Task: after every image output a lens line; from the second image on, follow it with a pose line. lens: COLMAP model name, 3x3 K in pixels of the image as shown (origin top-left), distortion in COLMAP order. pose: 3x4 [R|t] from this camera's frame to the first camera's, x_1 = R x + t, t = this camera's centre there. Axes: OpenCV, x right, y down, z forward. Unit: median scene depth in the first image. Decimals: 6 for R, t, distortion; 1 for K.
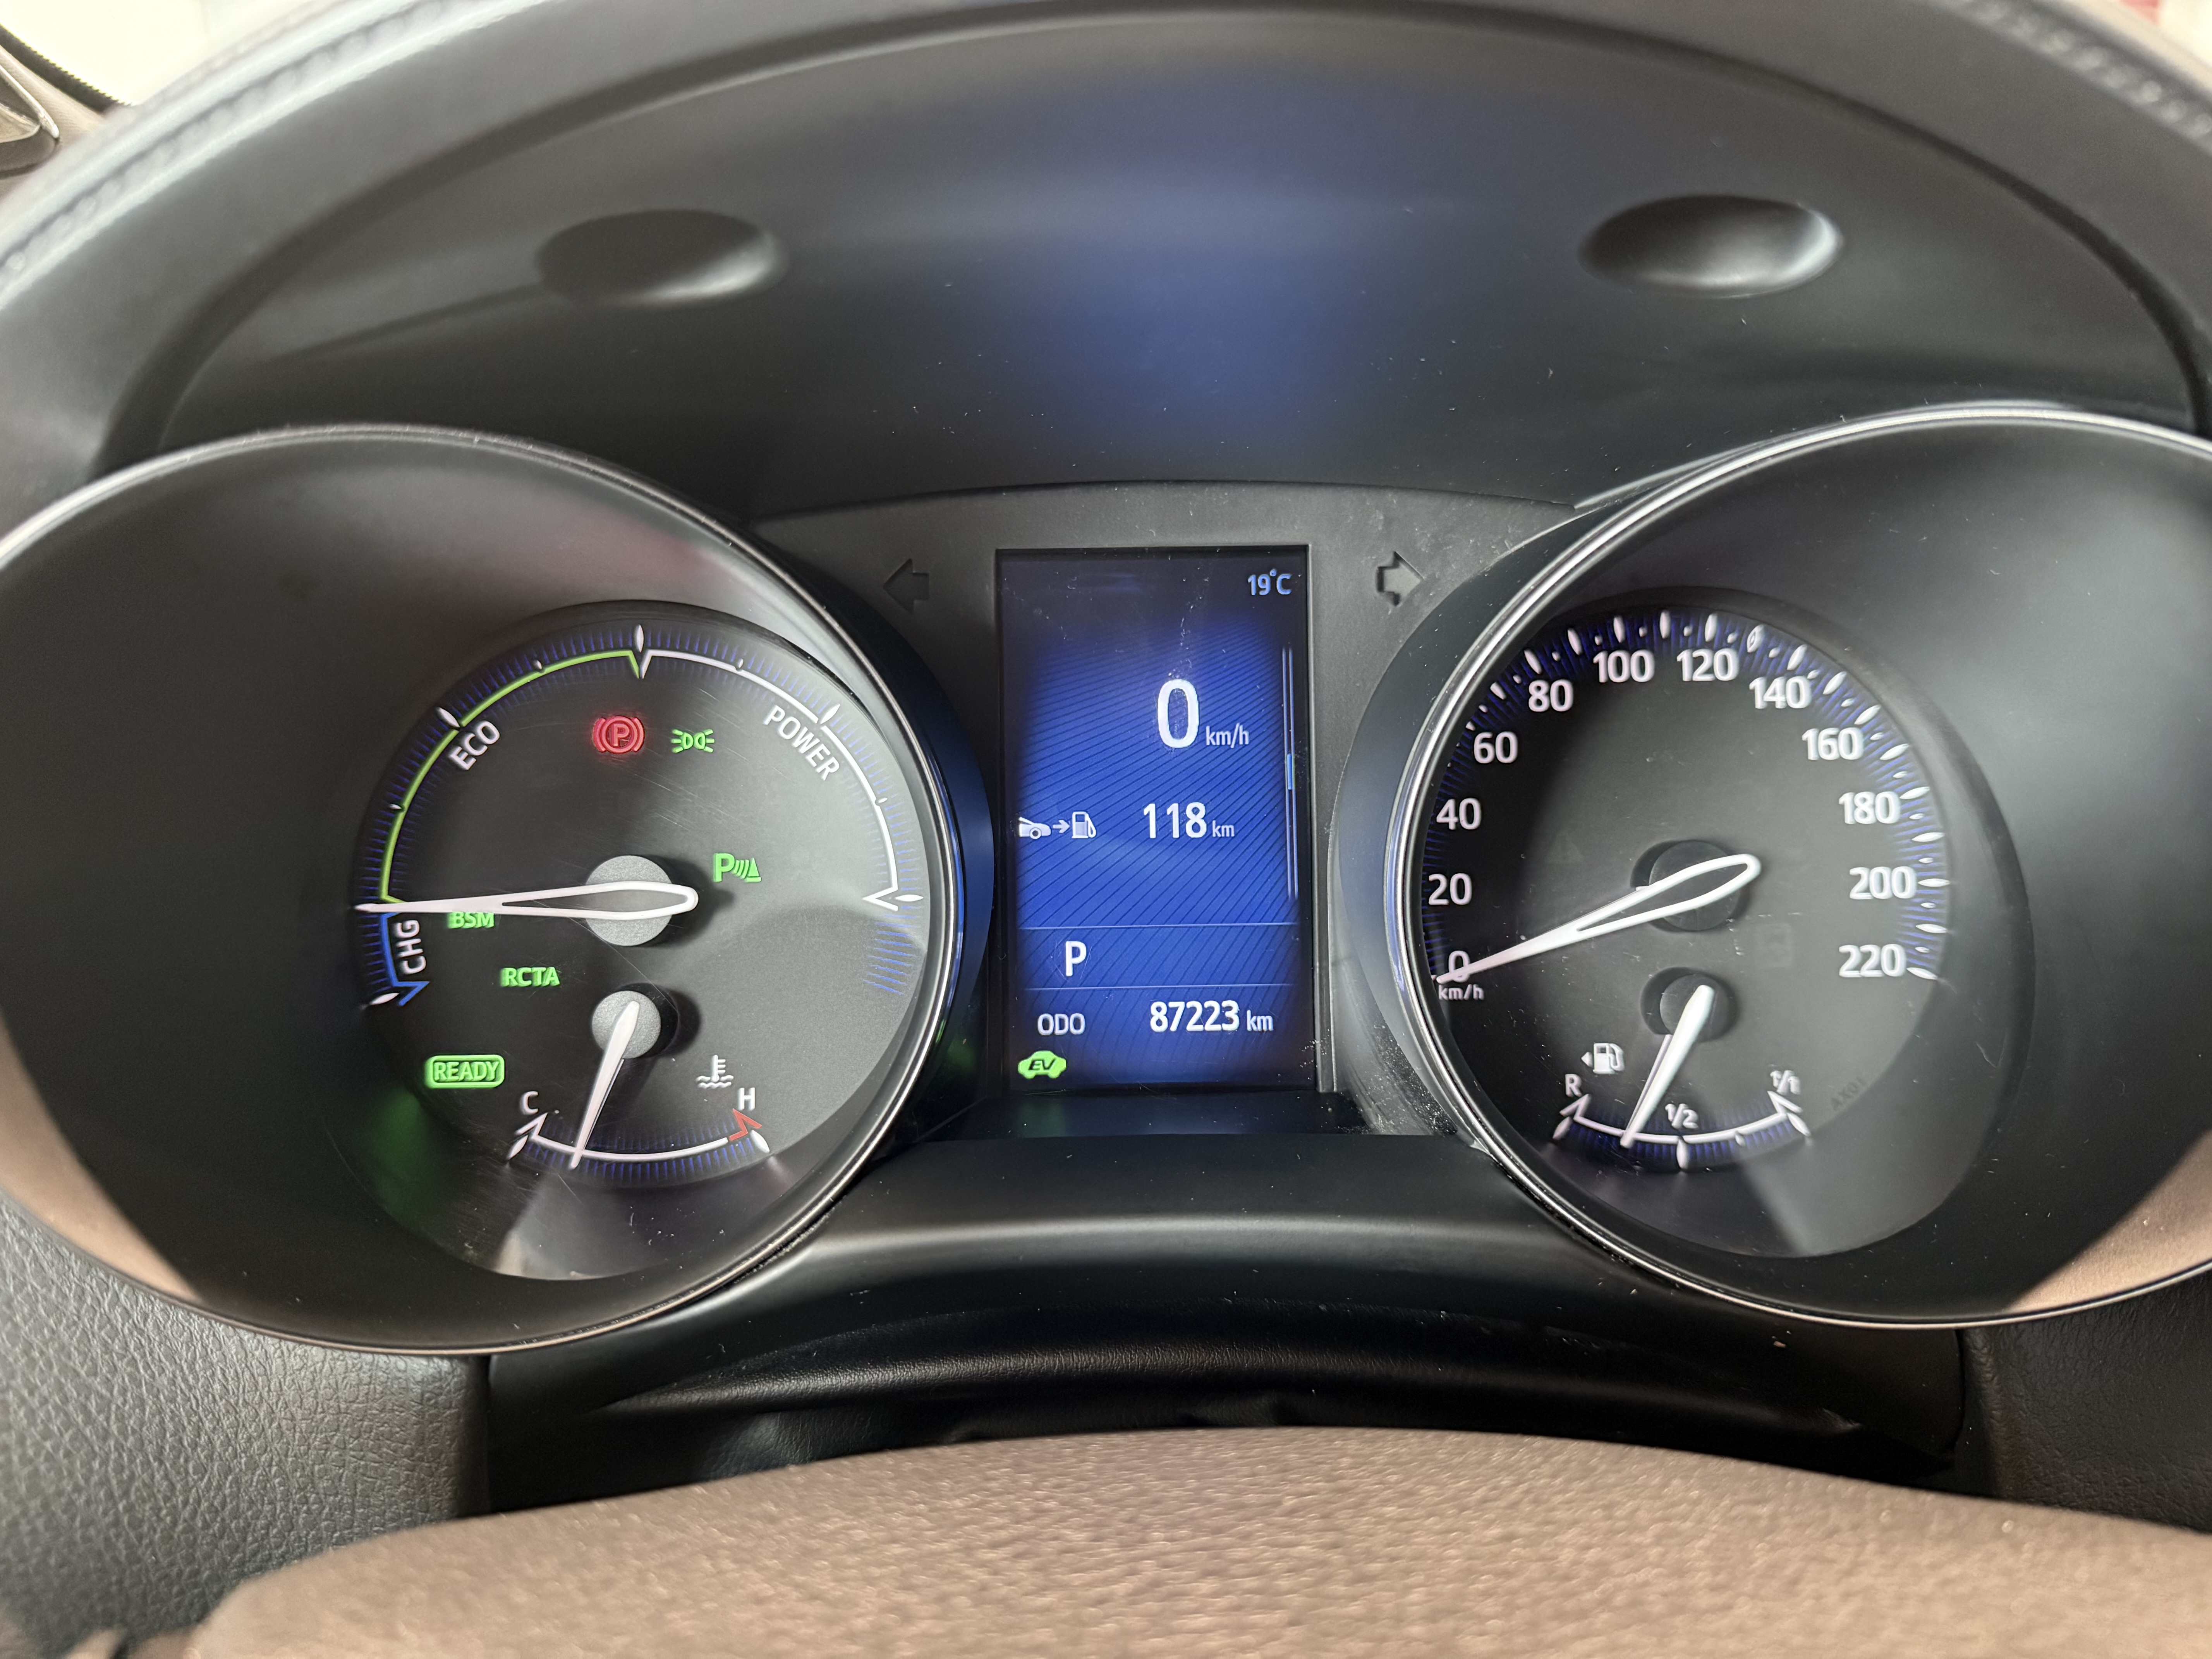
lens RADIAL K [[1577.4, 0, 1101.6], [0, 1577.4, 827.1], [0, 0, 1]] dist [0.052716, -0.057448]
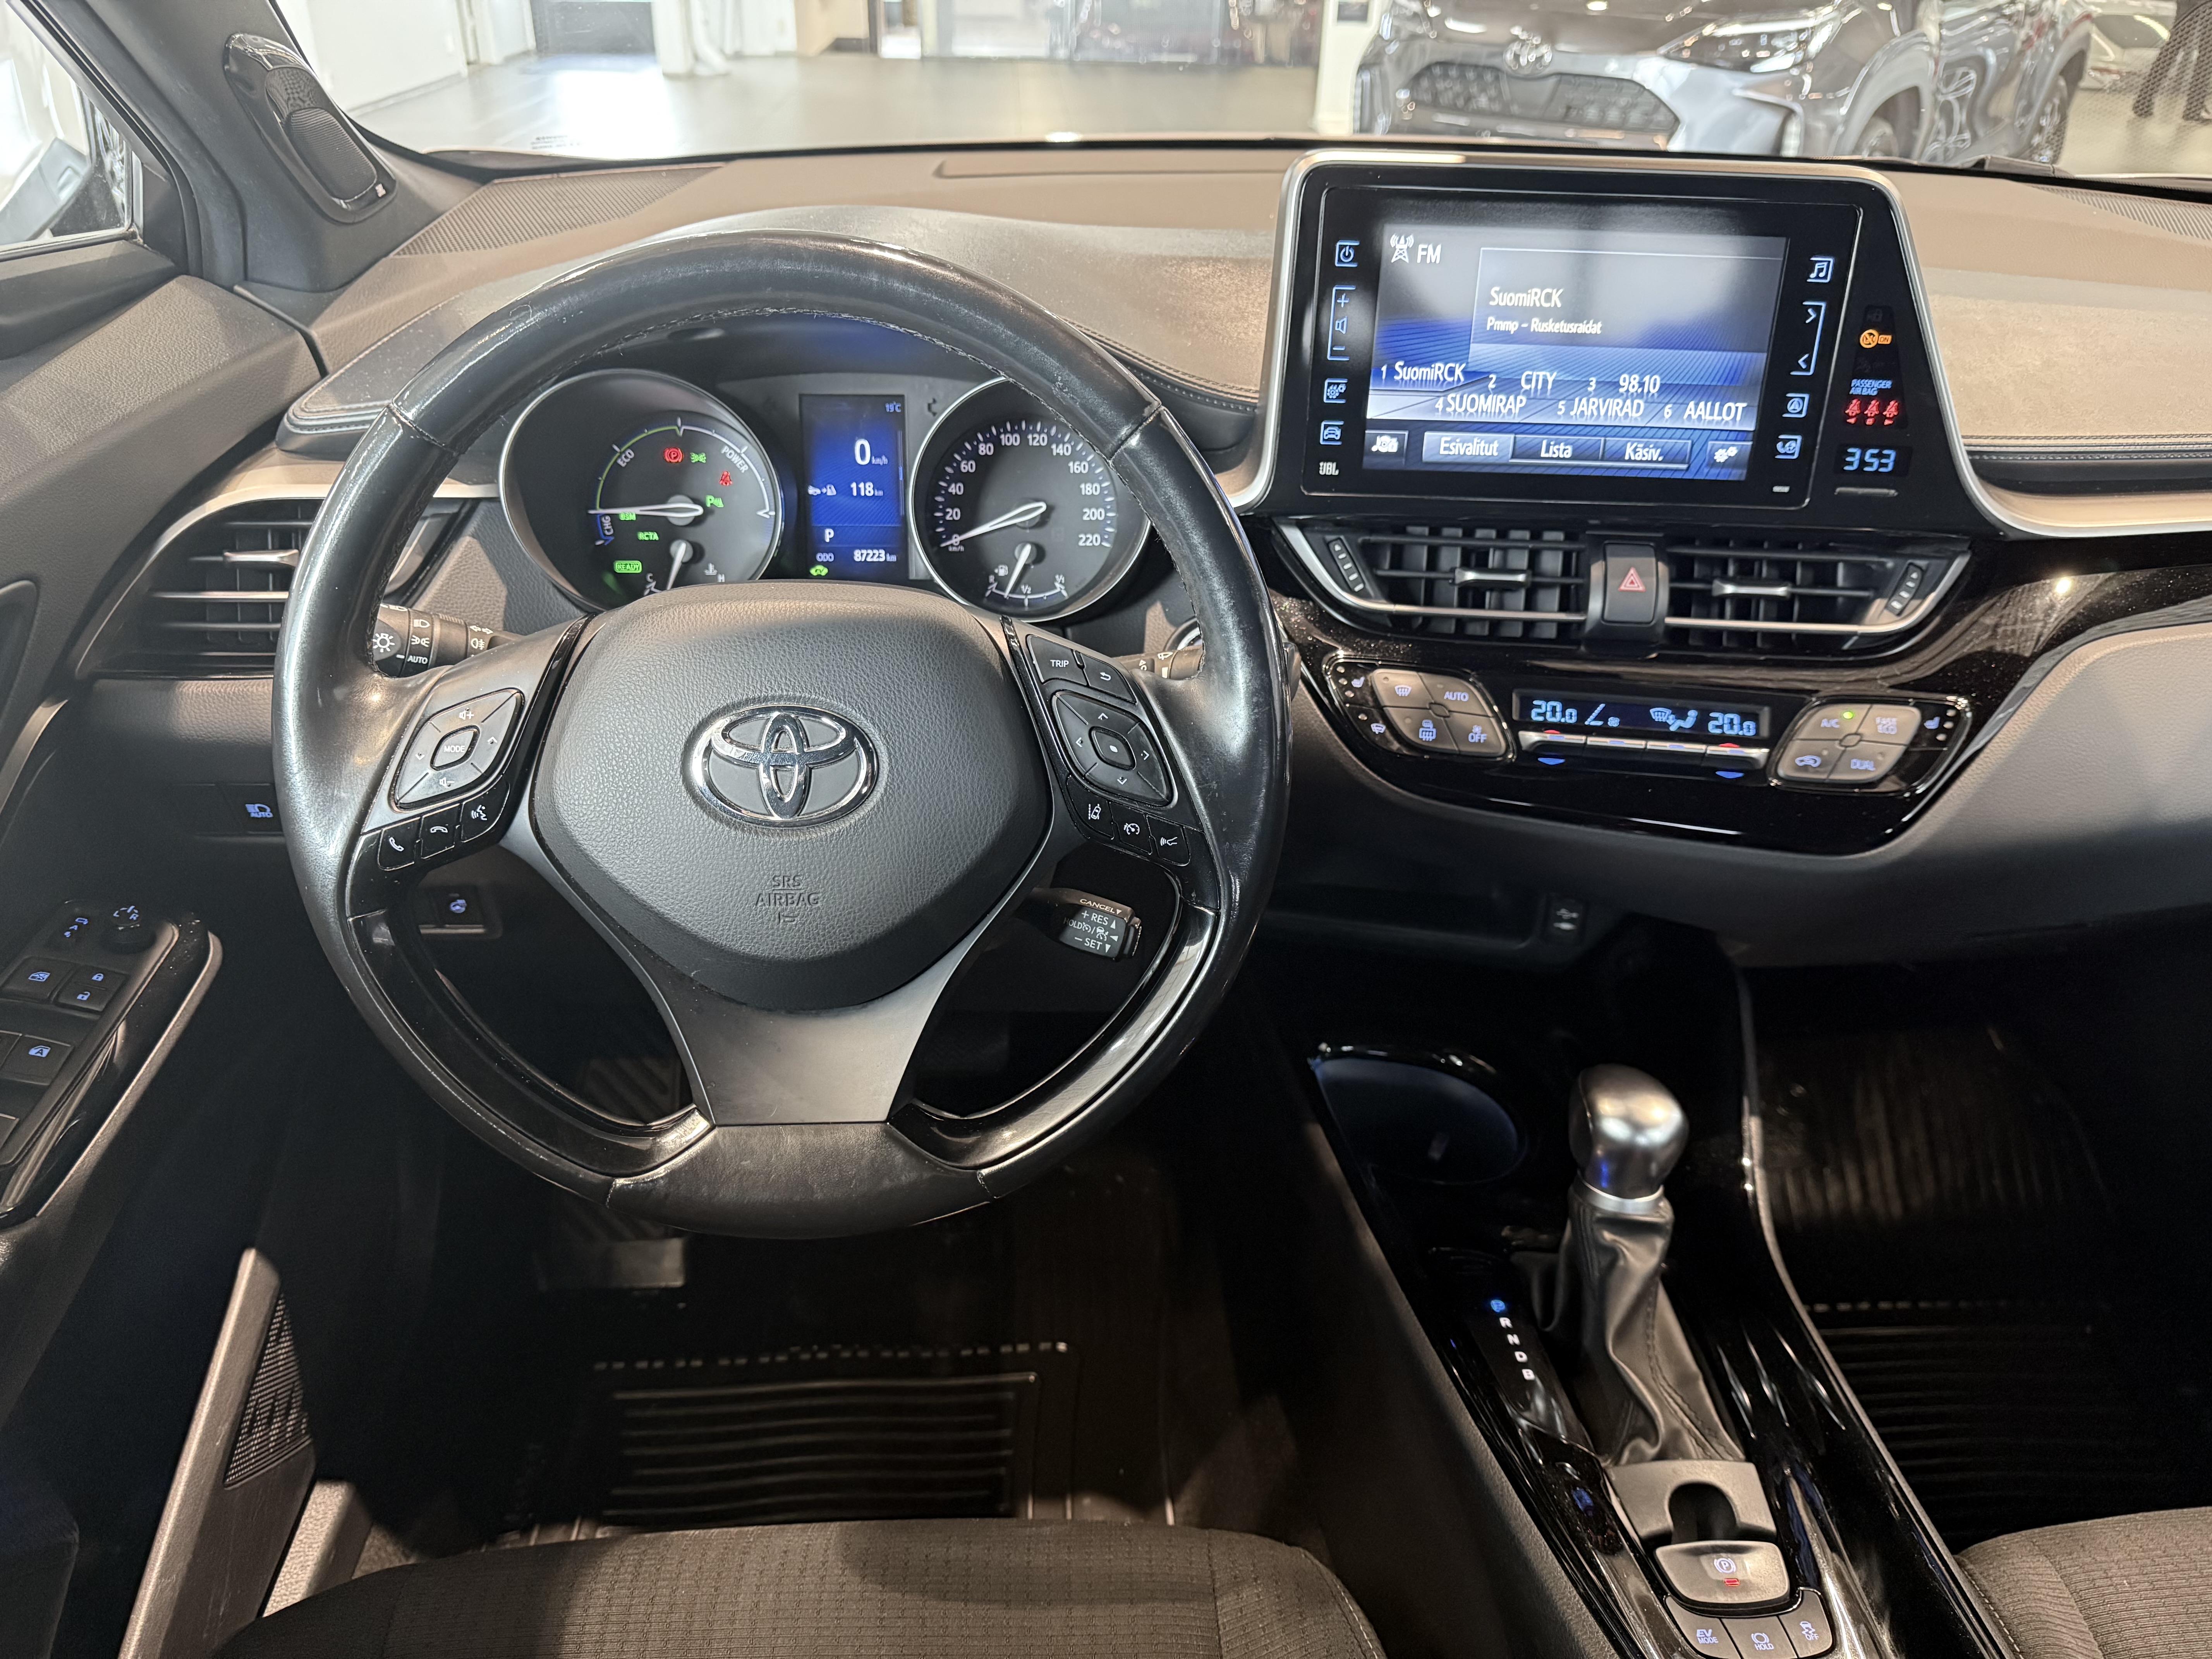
lens RADIAL K [[1577.4, 0, 1132.2], [0, 1577.4, 837.7], [0, 0, 1]] dist [0.052716, -0.057448]
pose [[0.998909, 0.007382, 0.046121, 0.434293], [-0.015775, 0.982733, 0.184357, 0.086296], [-0.043964, -0.184883, 0.981777, -2.143569]]
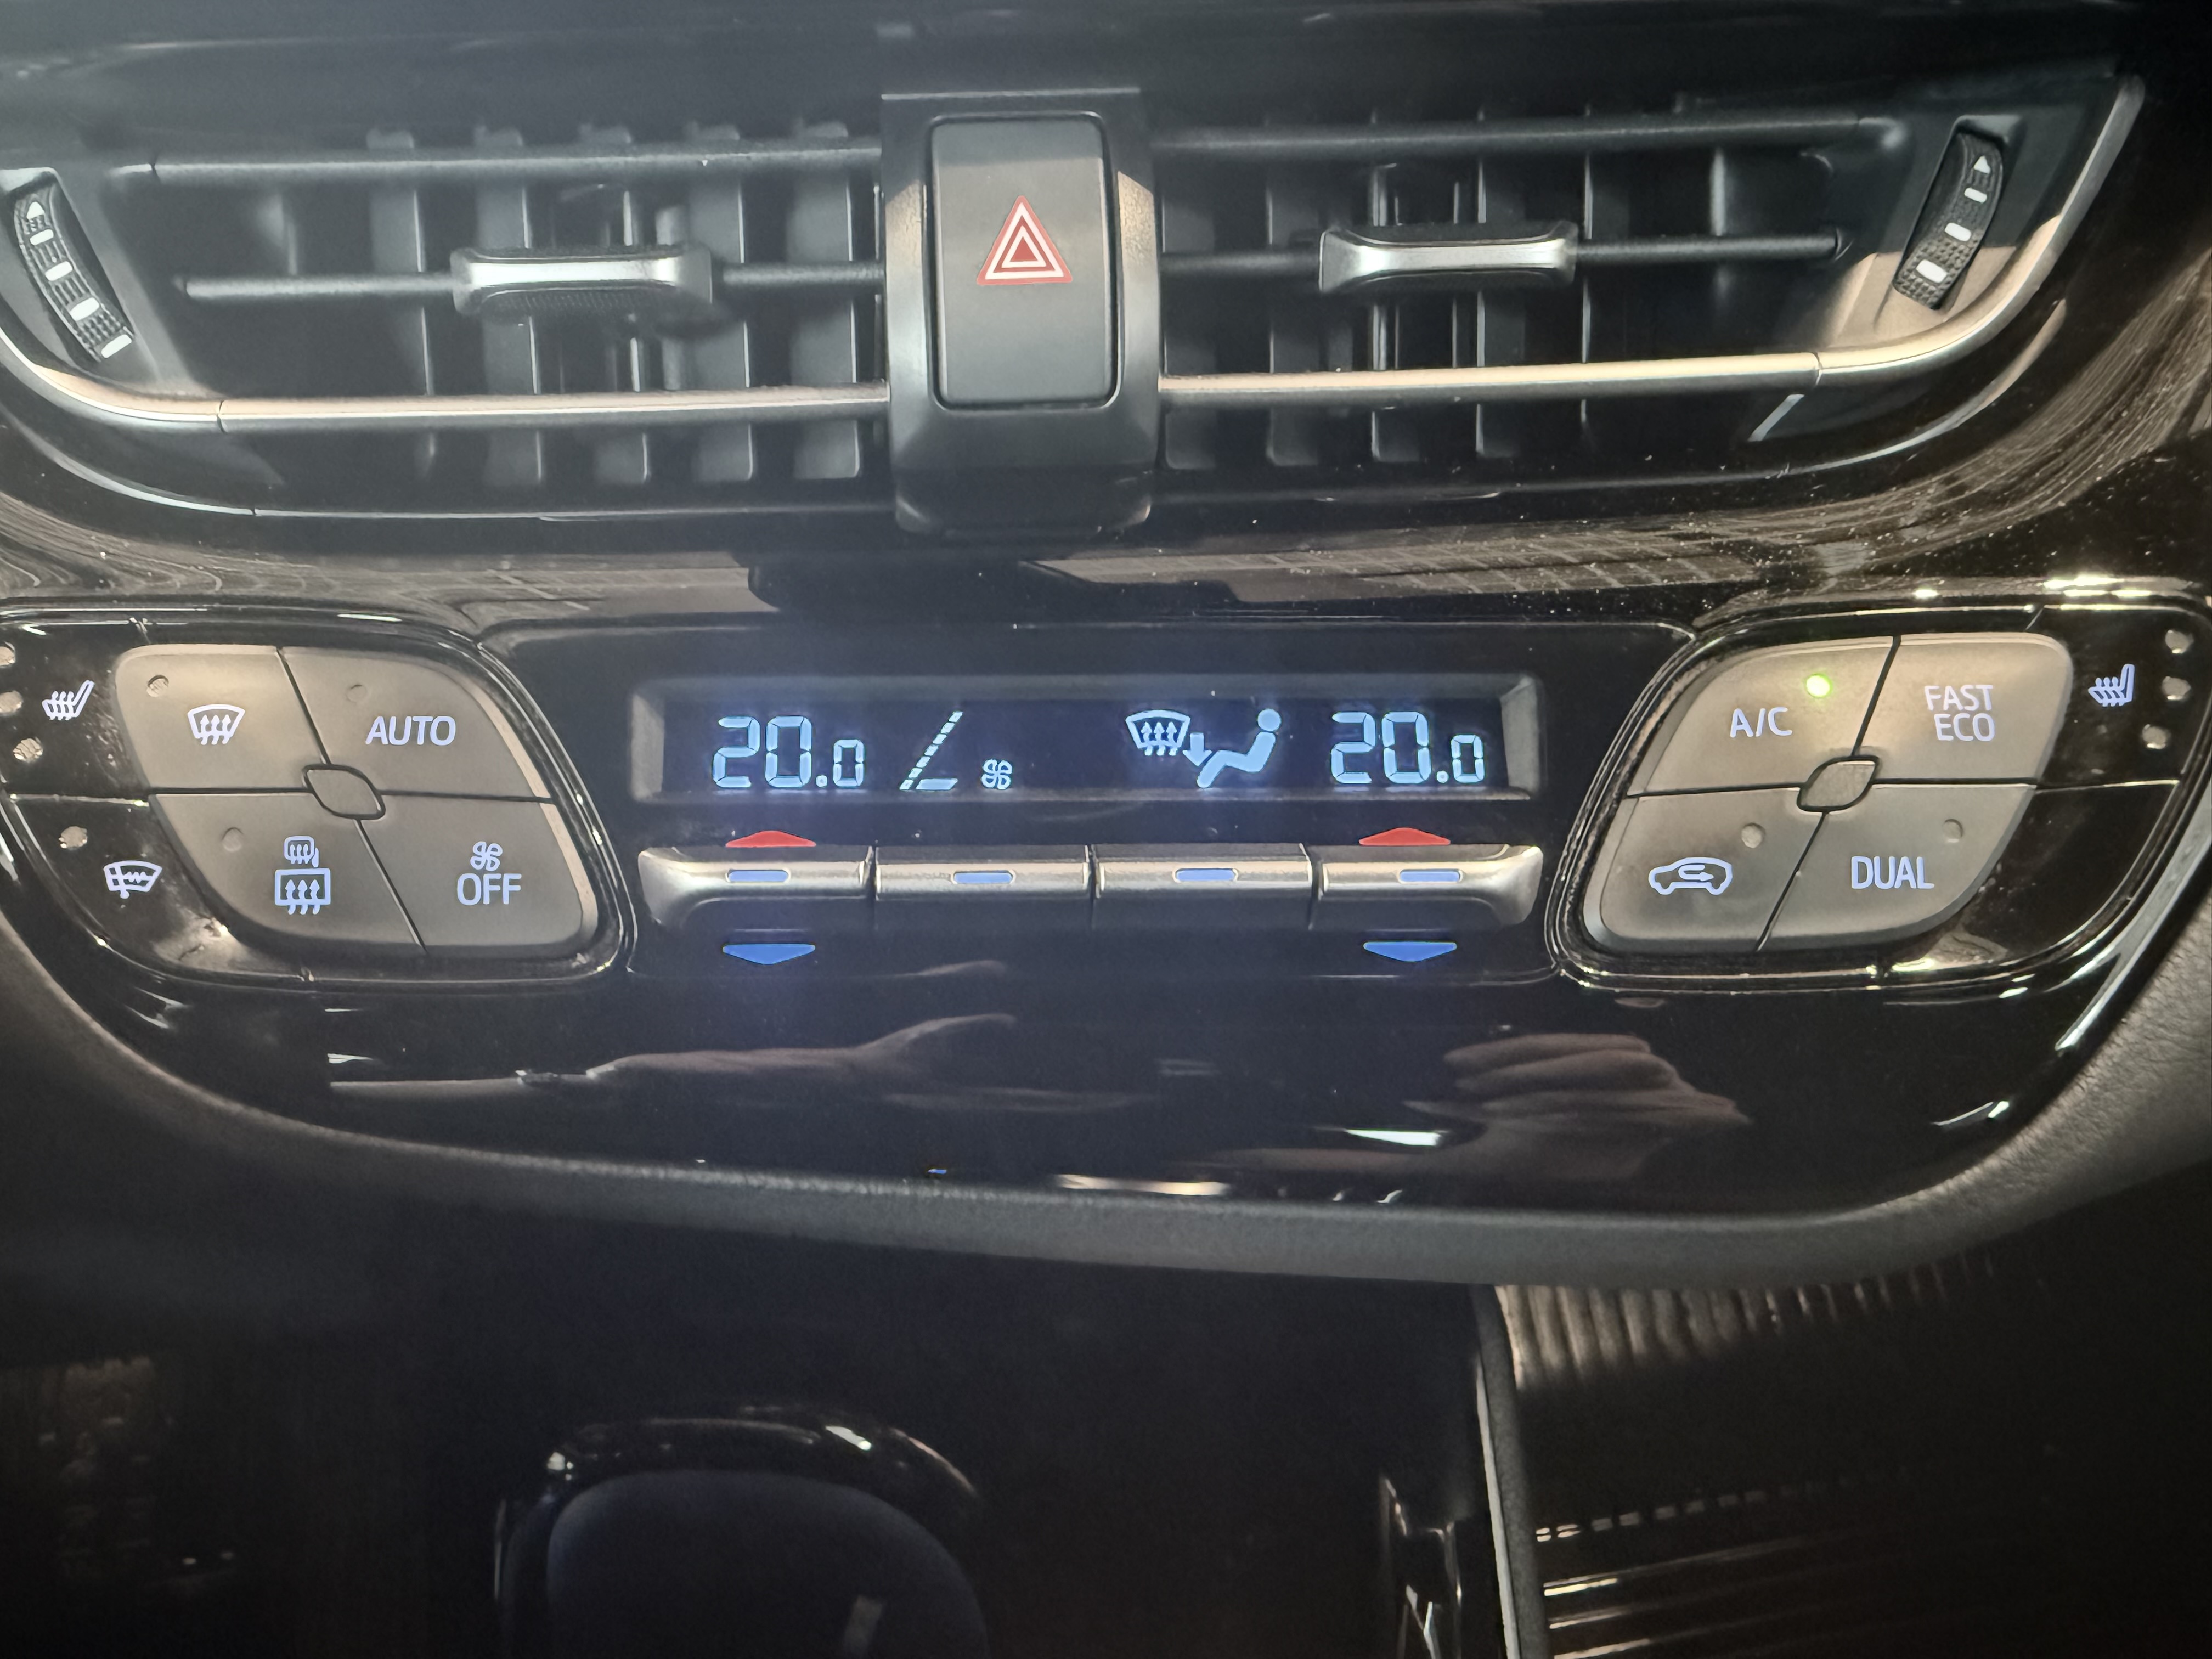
lens RADIAL K [[1577.4, 0, 1104.2], [0, 1577.4, 781.1], [0, 0, 1]] dist [0.052716, -0.057448]
pose [[0.982720, -0.098029, 0.157009, 1.314569], [0.054490, 0.963869, 0.260744, 0.190877], [-0.176896, -0.247683, 0.952555, -0.193109]]
